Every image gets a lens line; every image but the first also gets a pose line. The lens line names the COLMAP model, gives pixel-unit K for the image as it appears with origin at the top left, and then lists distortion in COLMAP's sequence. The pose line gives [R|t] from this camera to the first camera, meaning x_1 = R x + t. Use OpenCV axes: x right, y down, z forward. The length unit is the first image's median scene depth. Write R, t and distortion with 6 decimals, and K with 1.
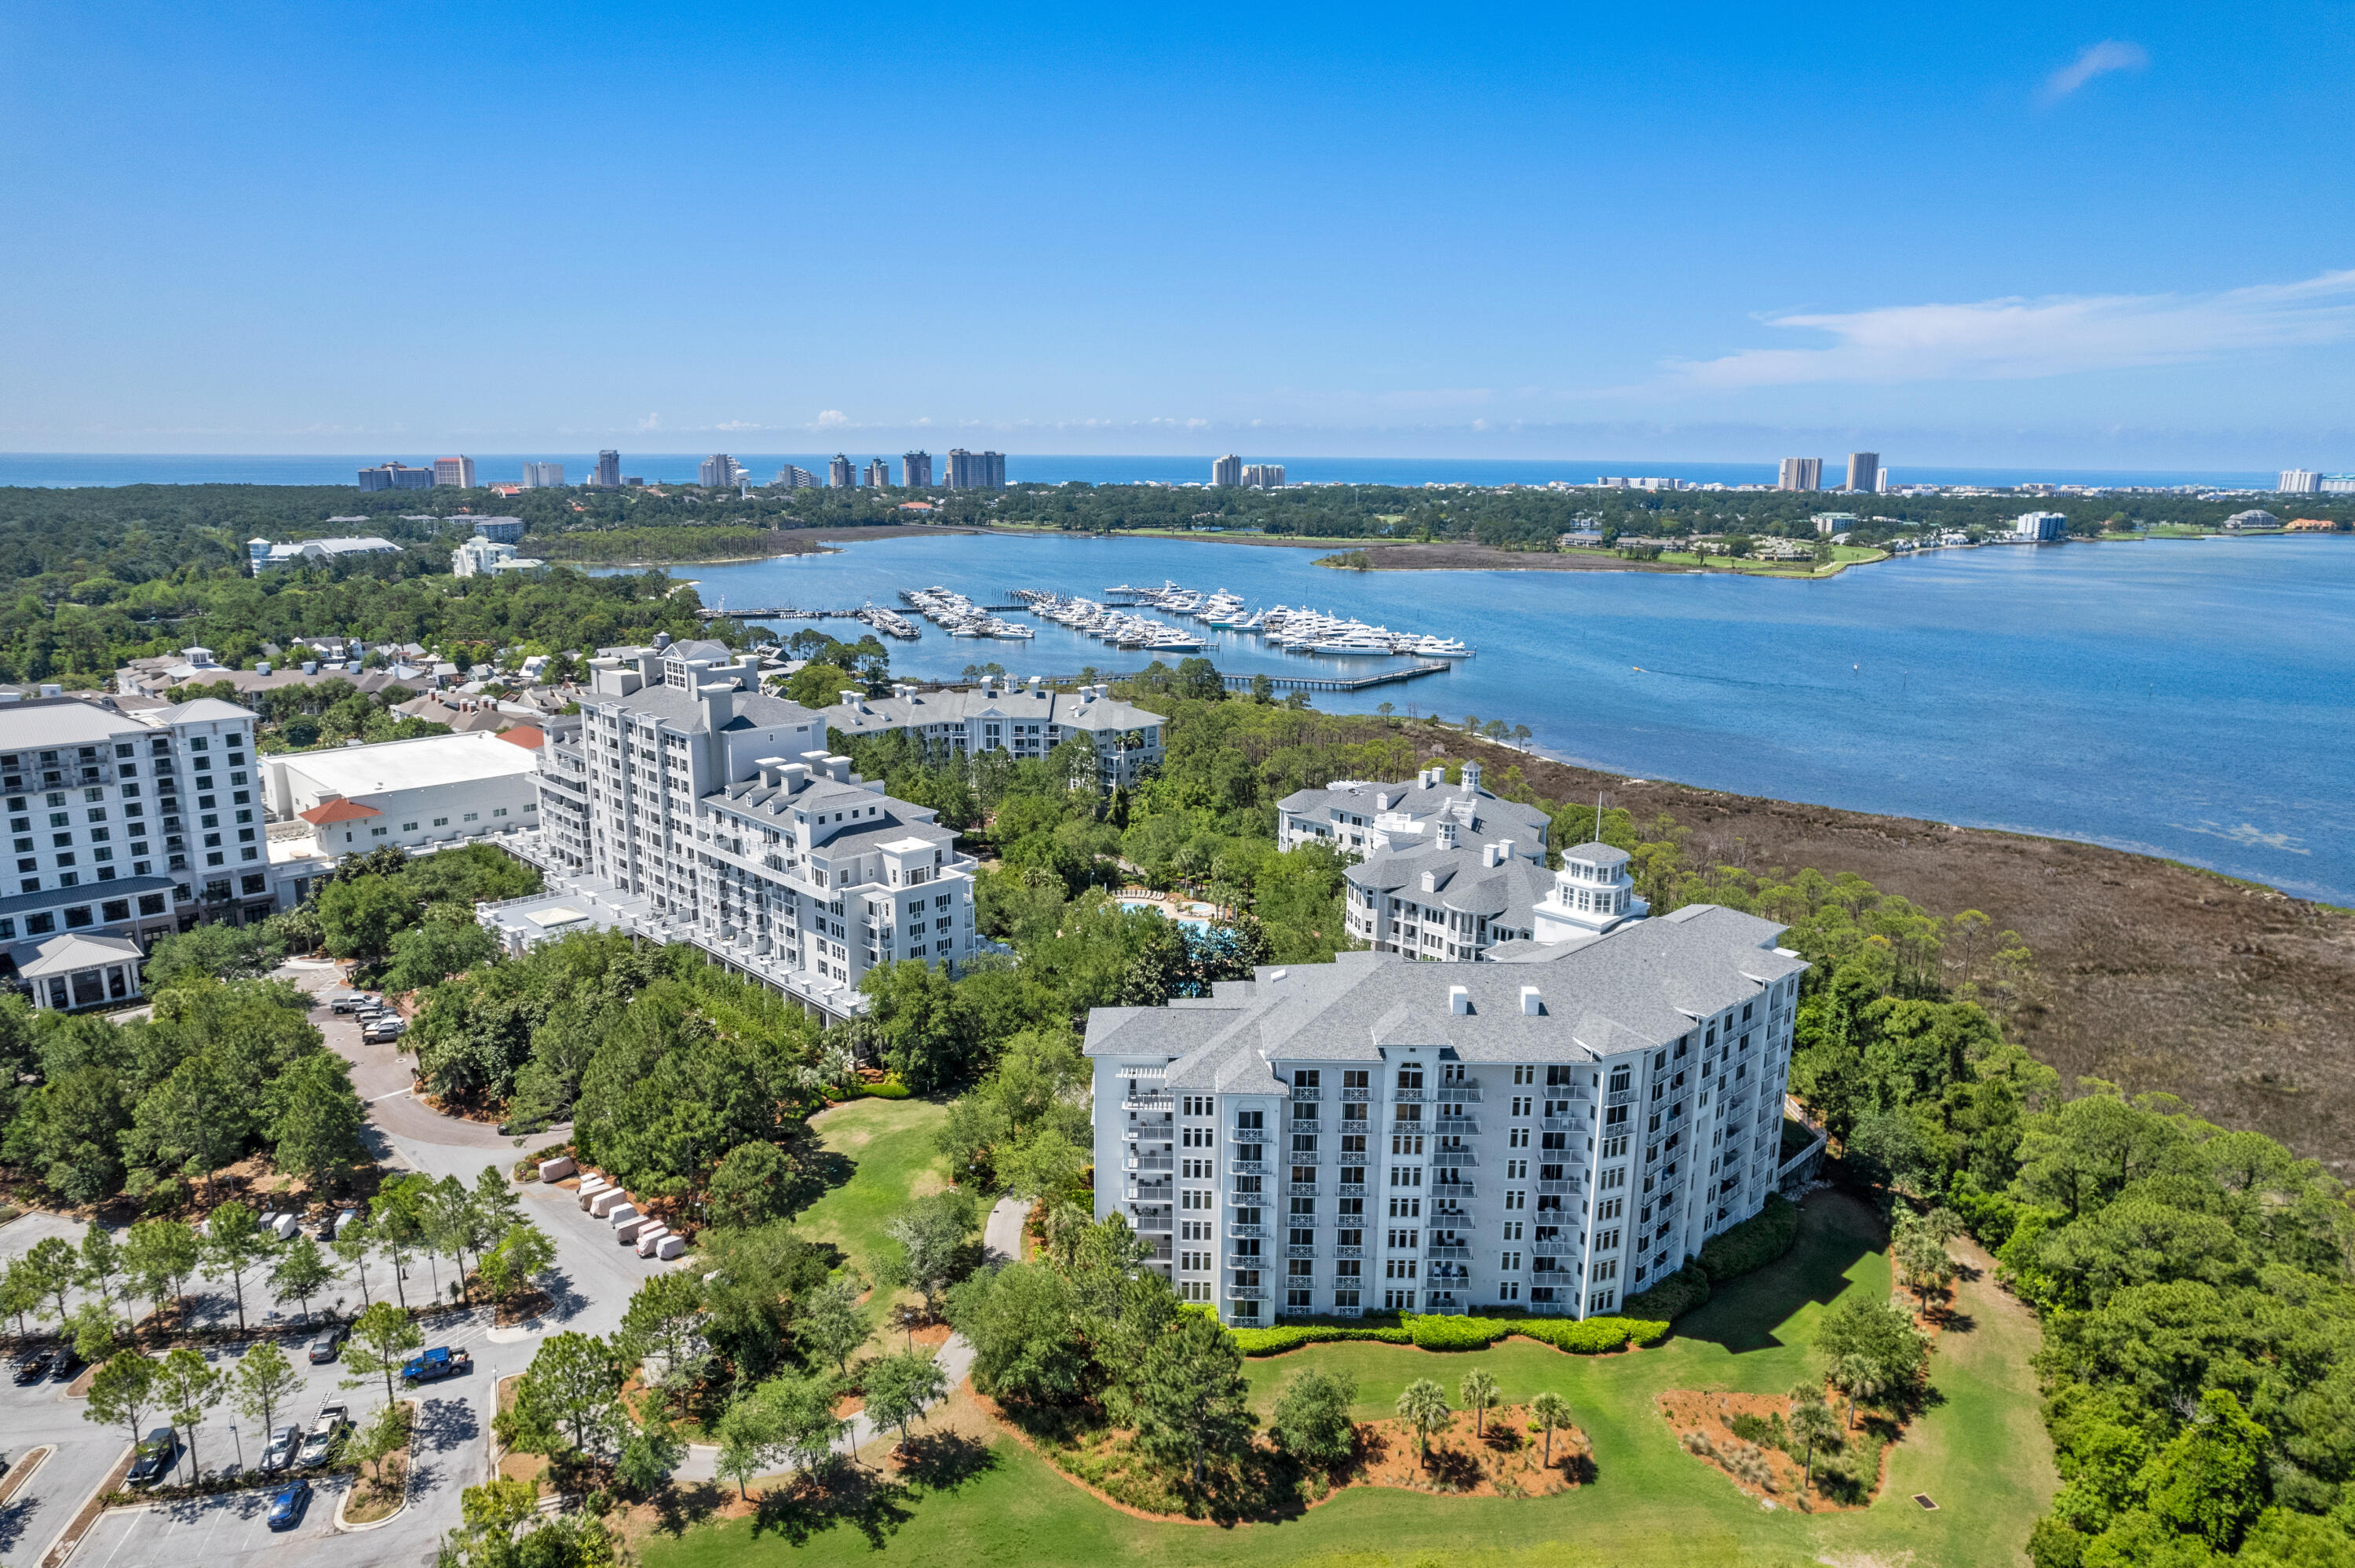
lens RADIAL K [[1551.0, 0, 1177.5], [0, 1551.0, 784.0], [0, 0, 1]] dist [-0.076302, 0.080476]
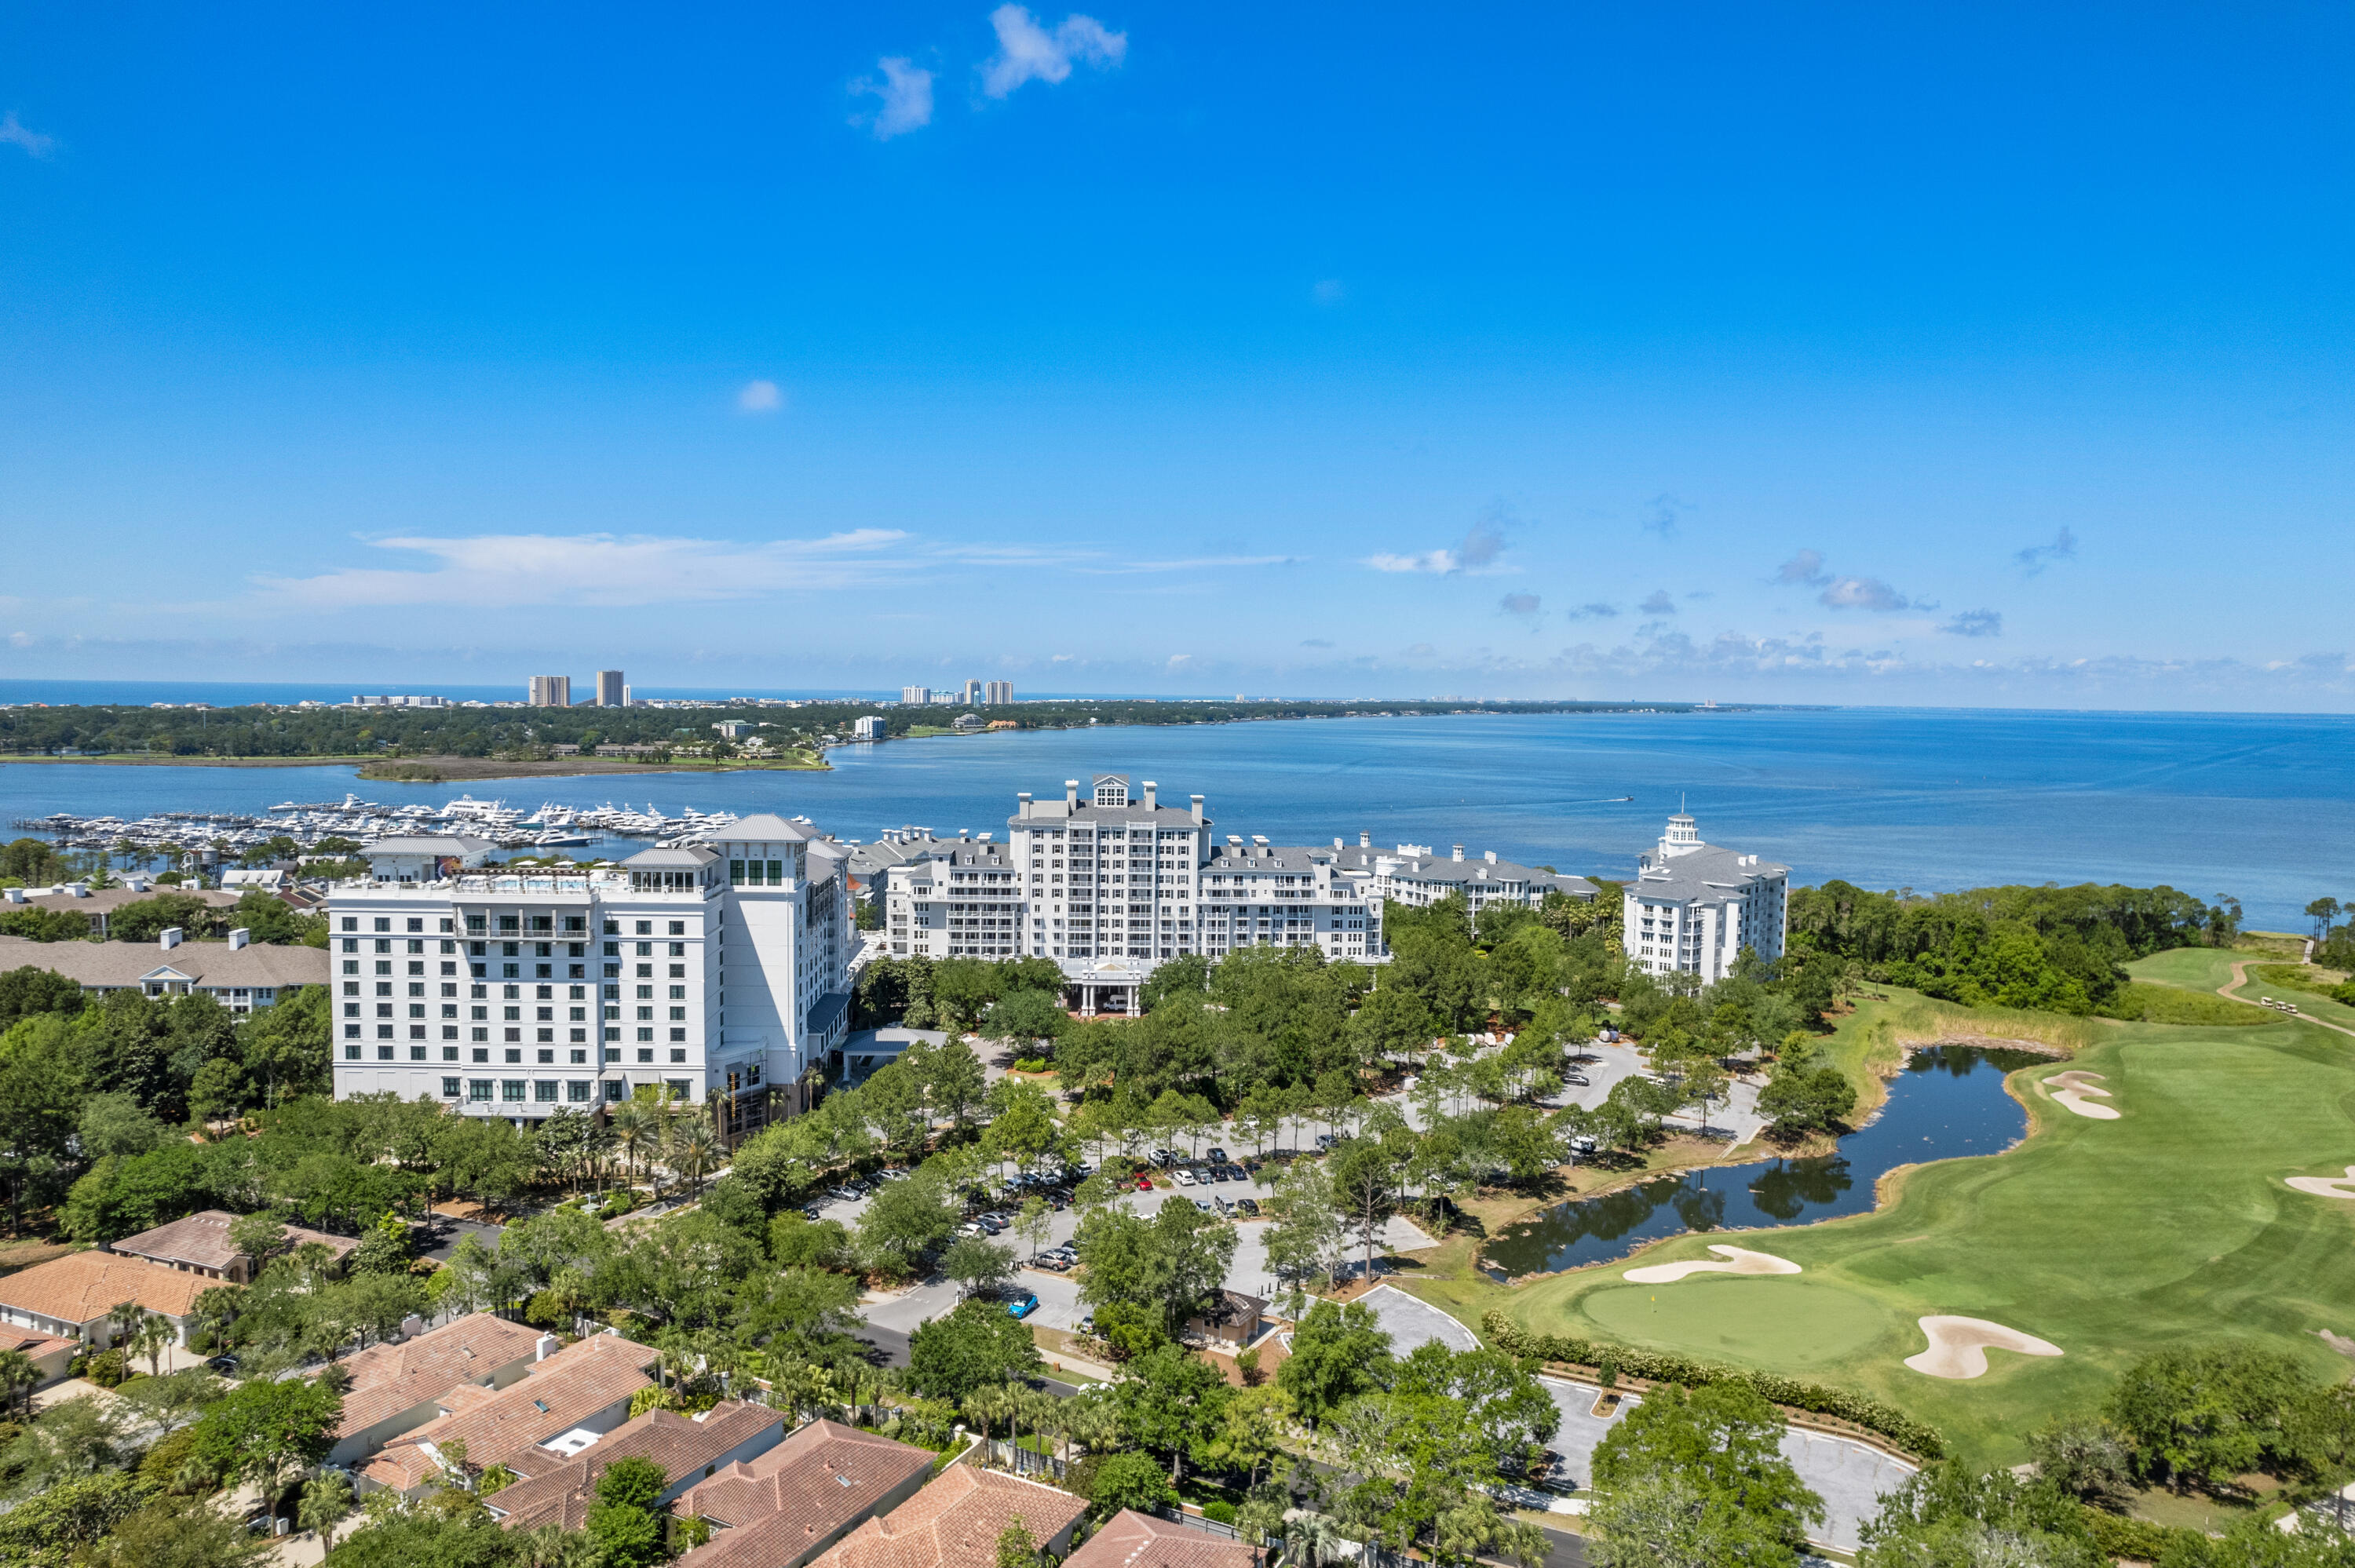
lens RADIAL K [[1551.0, 0, 1177.5], [0, 1551.0, 784.0], [0, 0, 1]] dist [-0.076302, 0.080476]
pose [[0.660605, -0.044491, 0.749414, -0.105466], [0.149705, 0.986000, -0.073427, 0.002577], [-0.735656, 0.160698, 0.658017, 0.000430]]
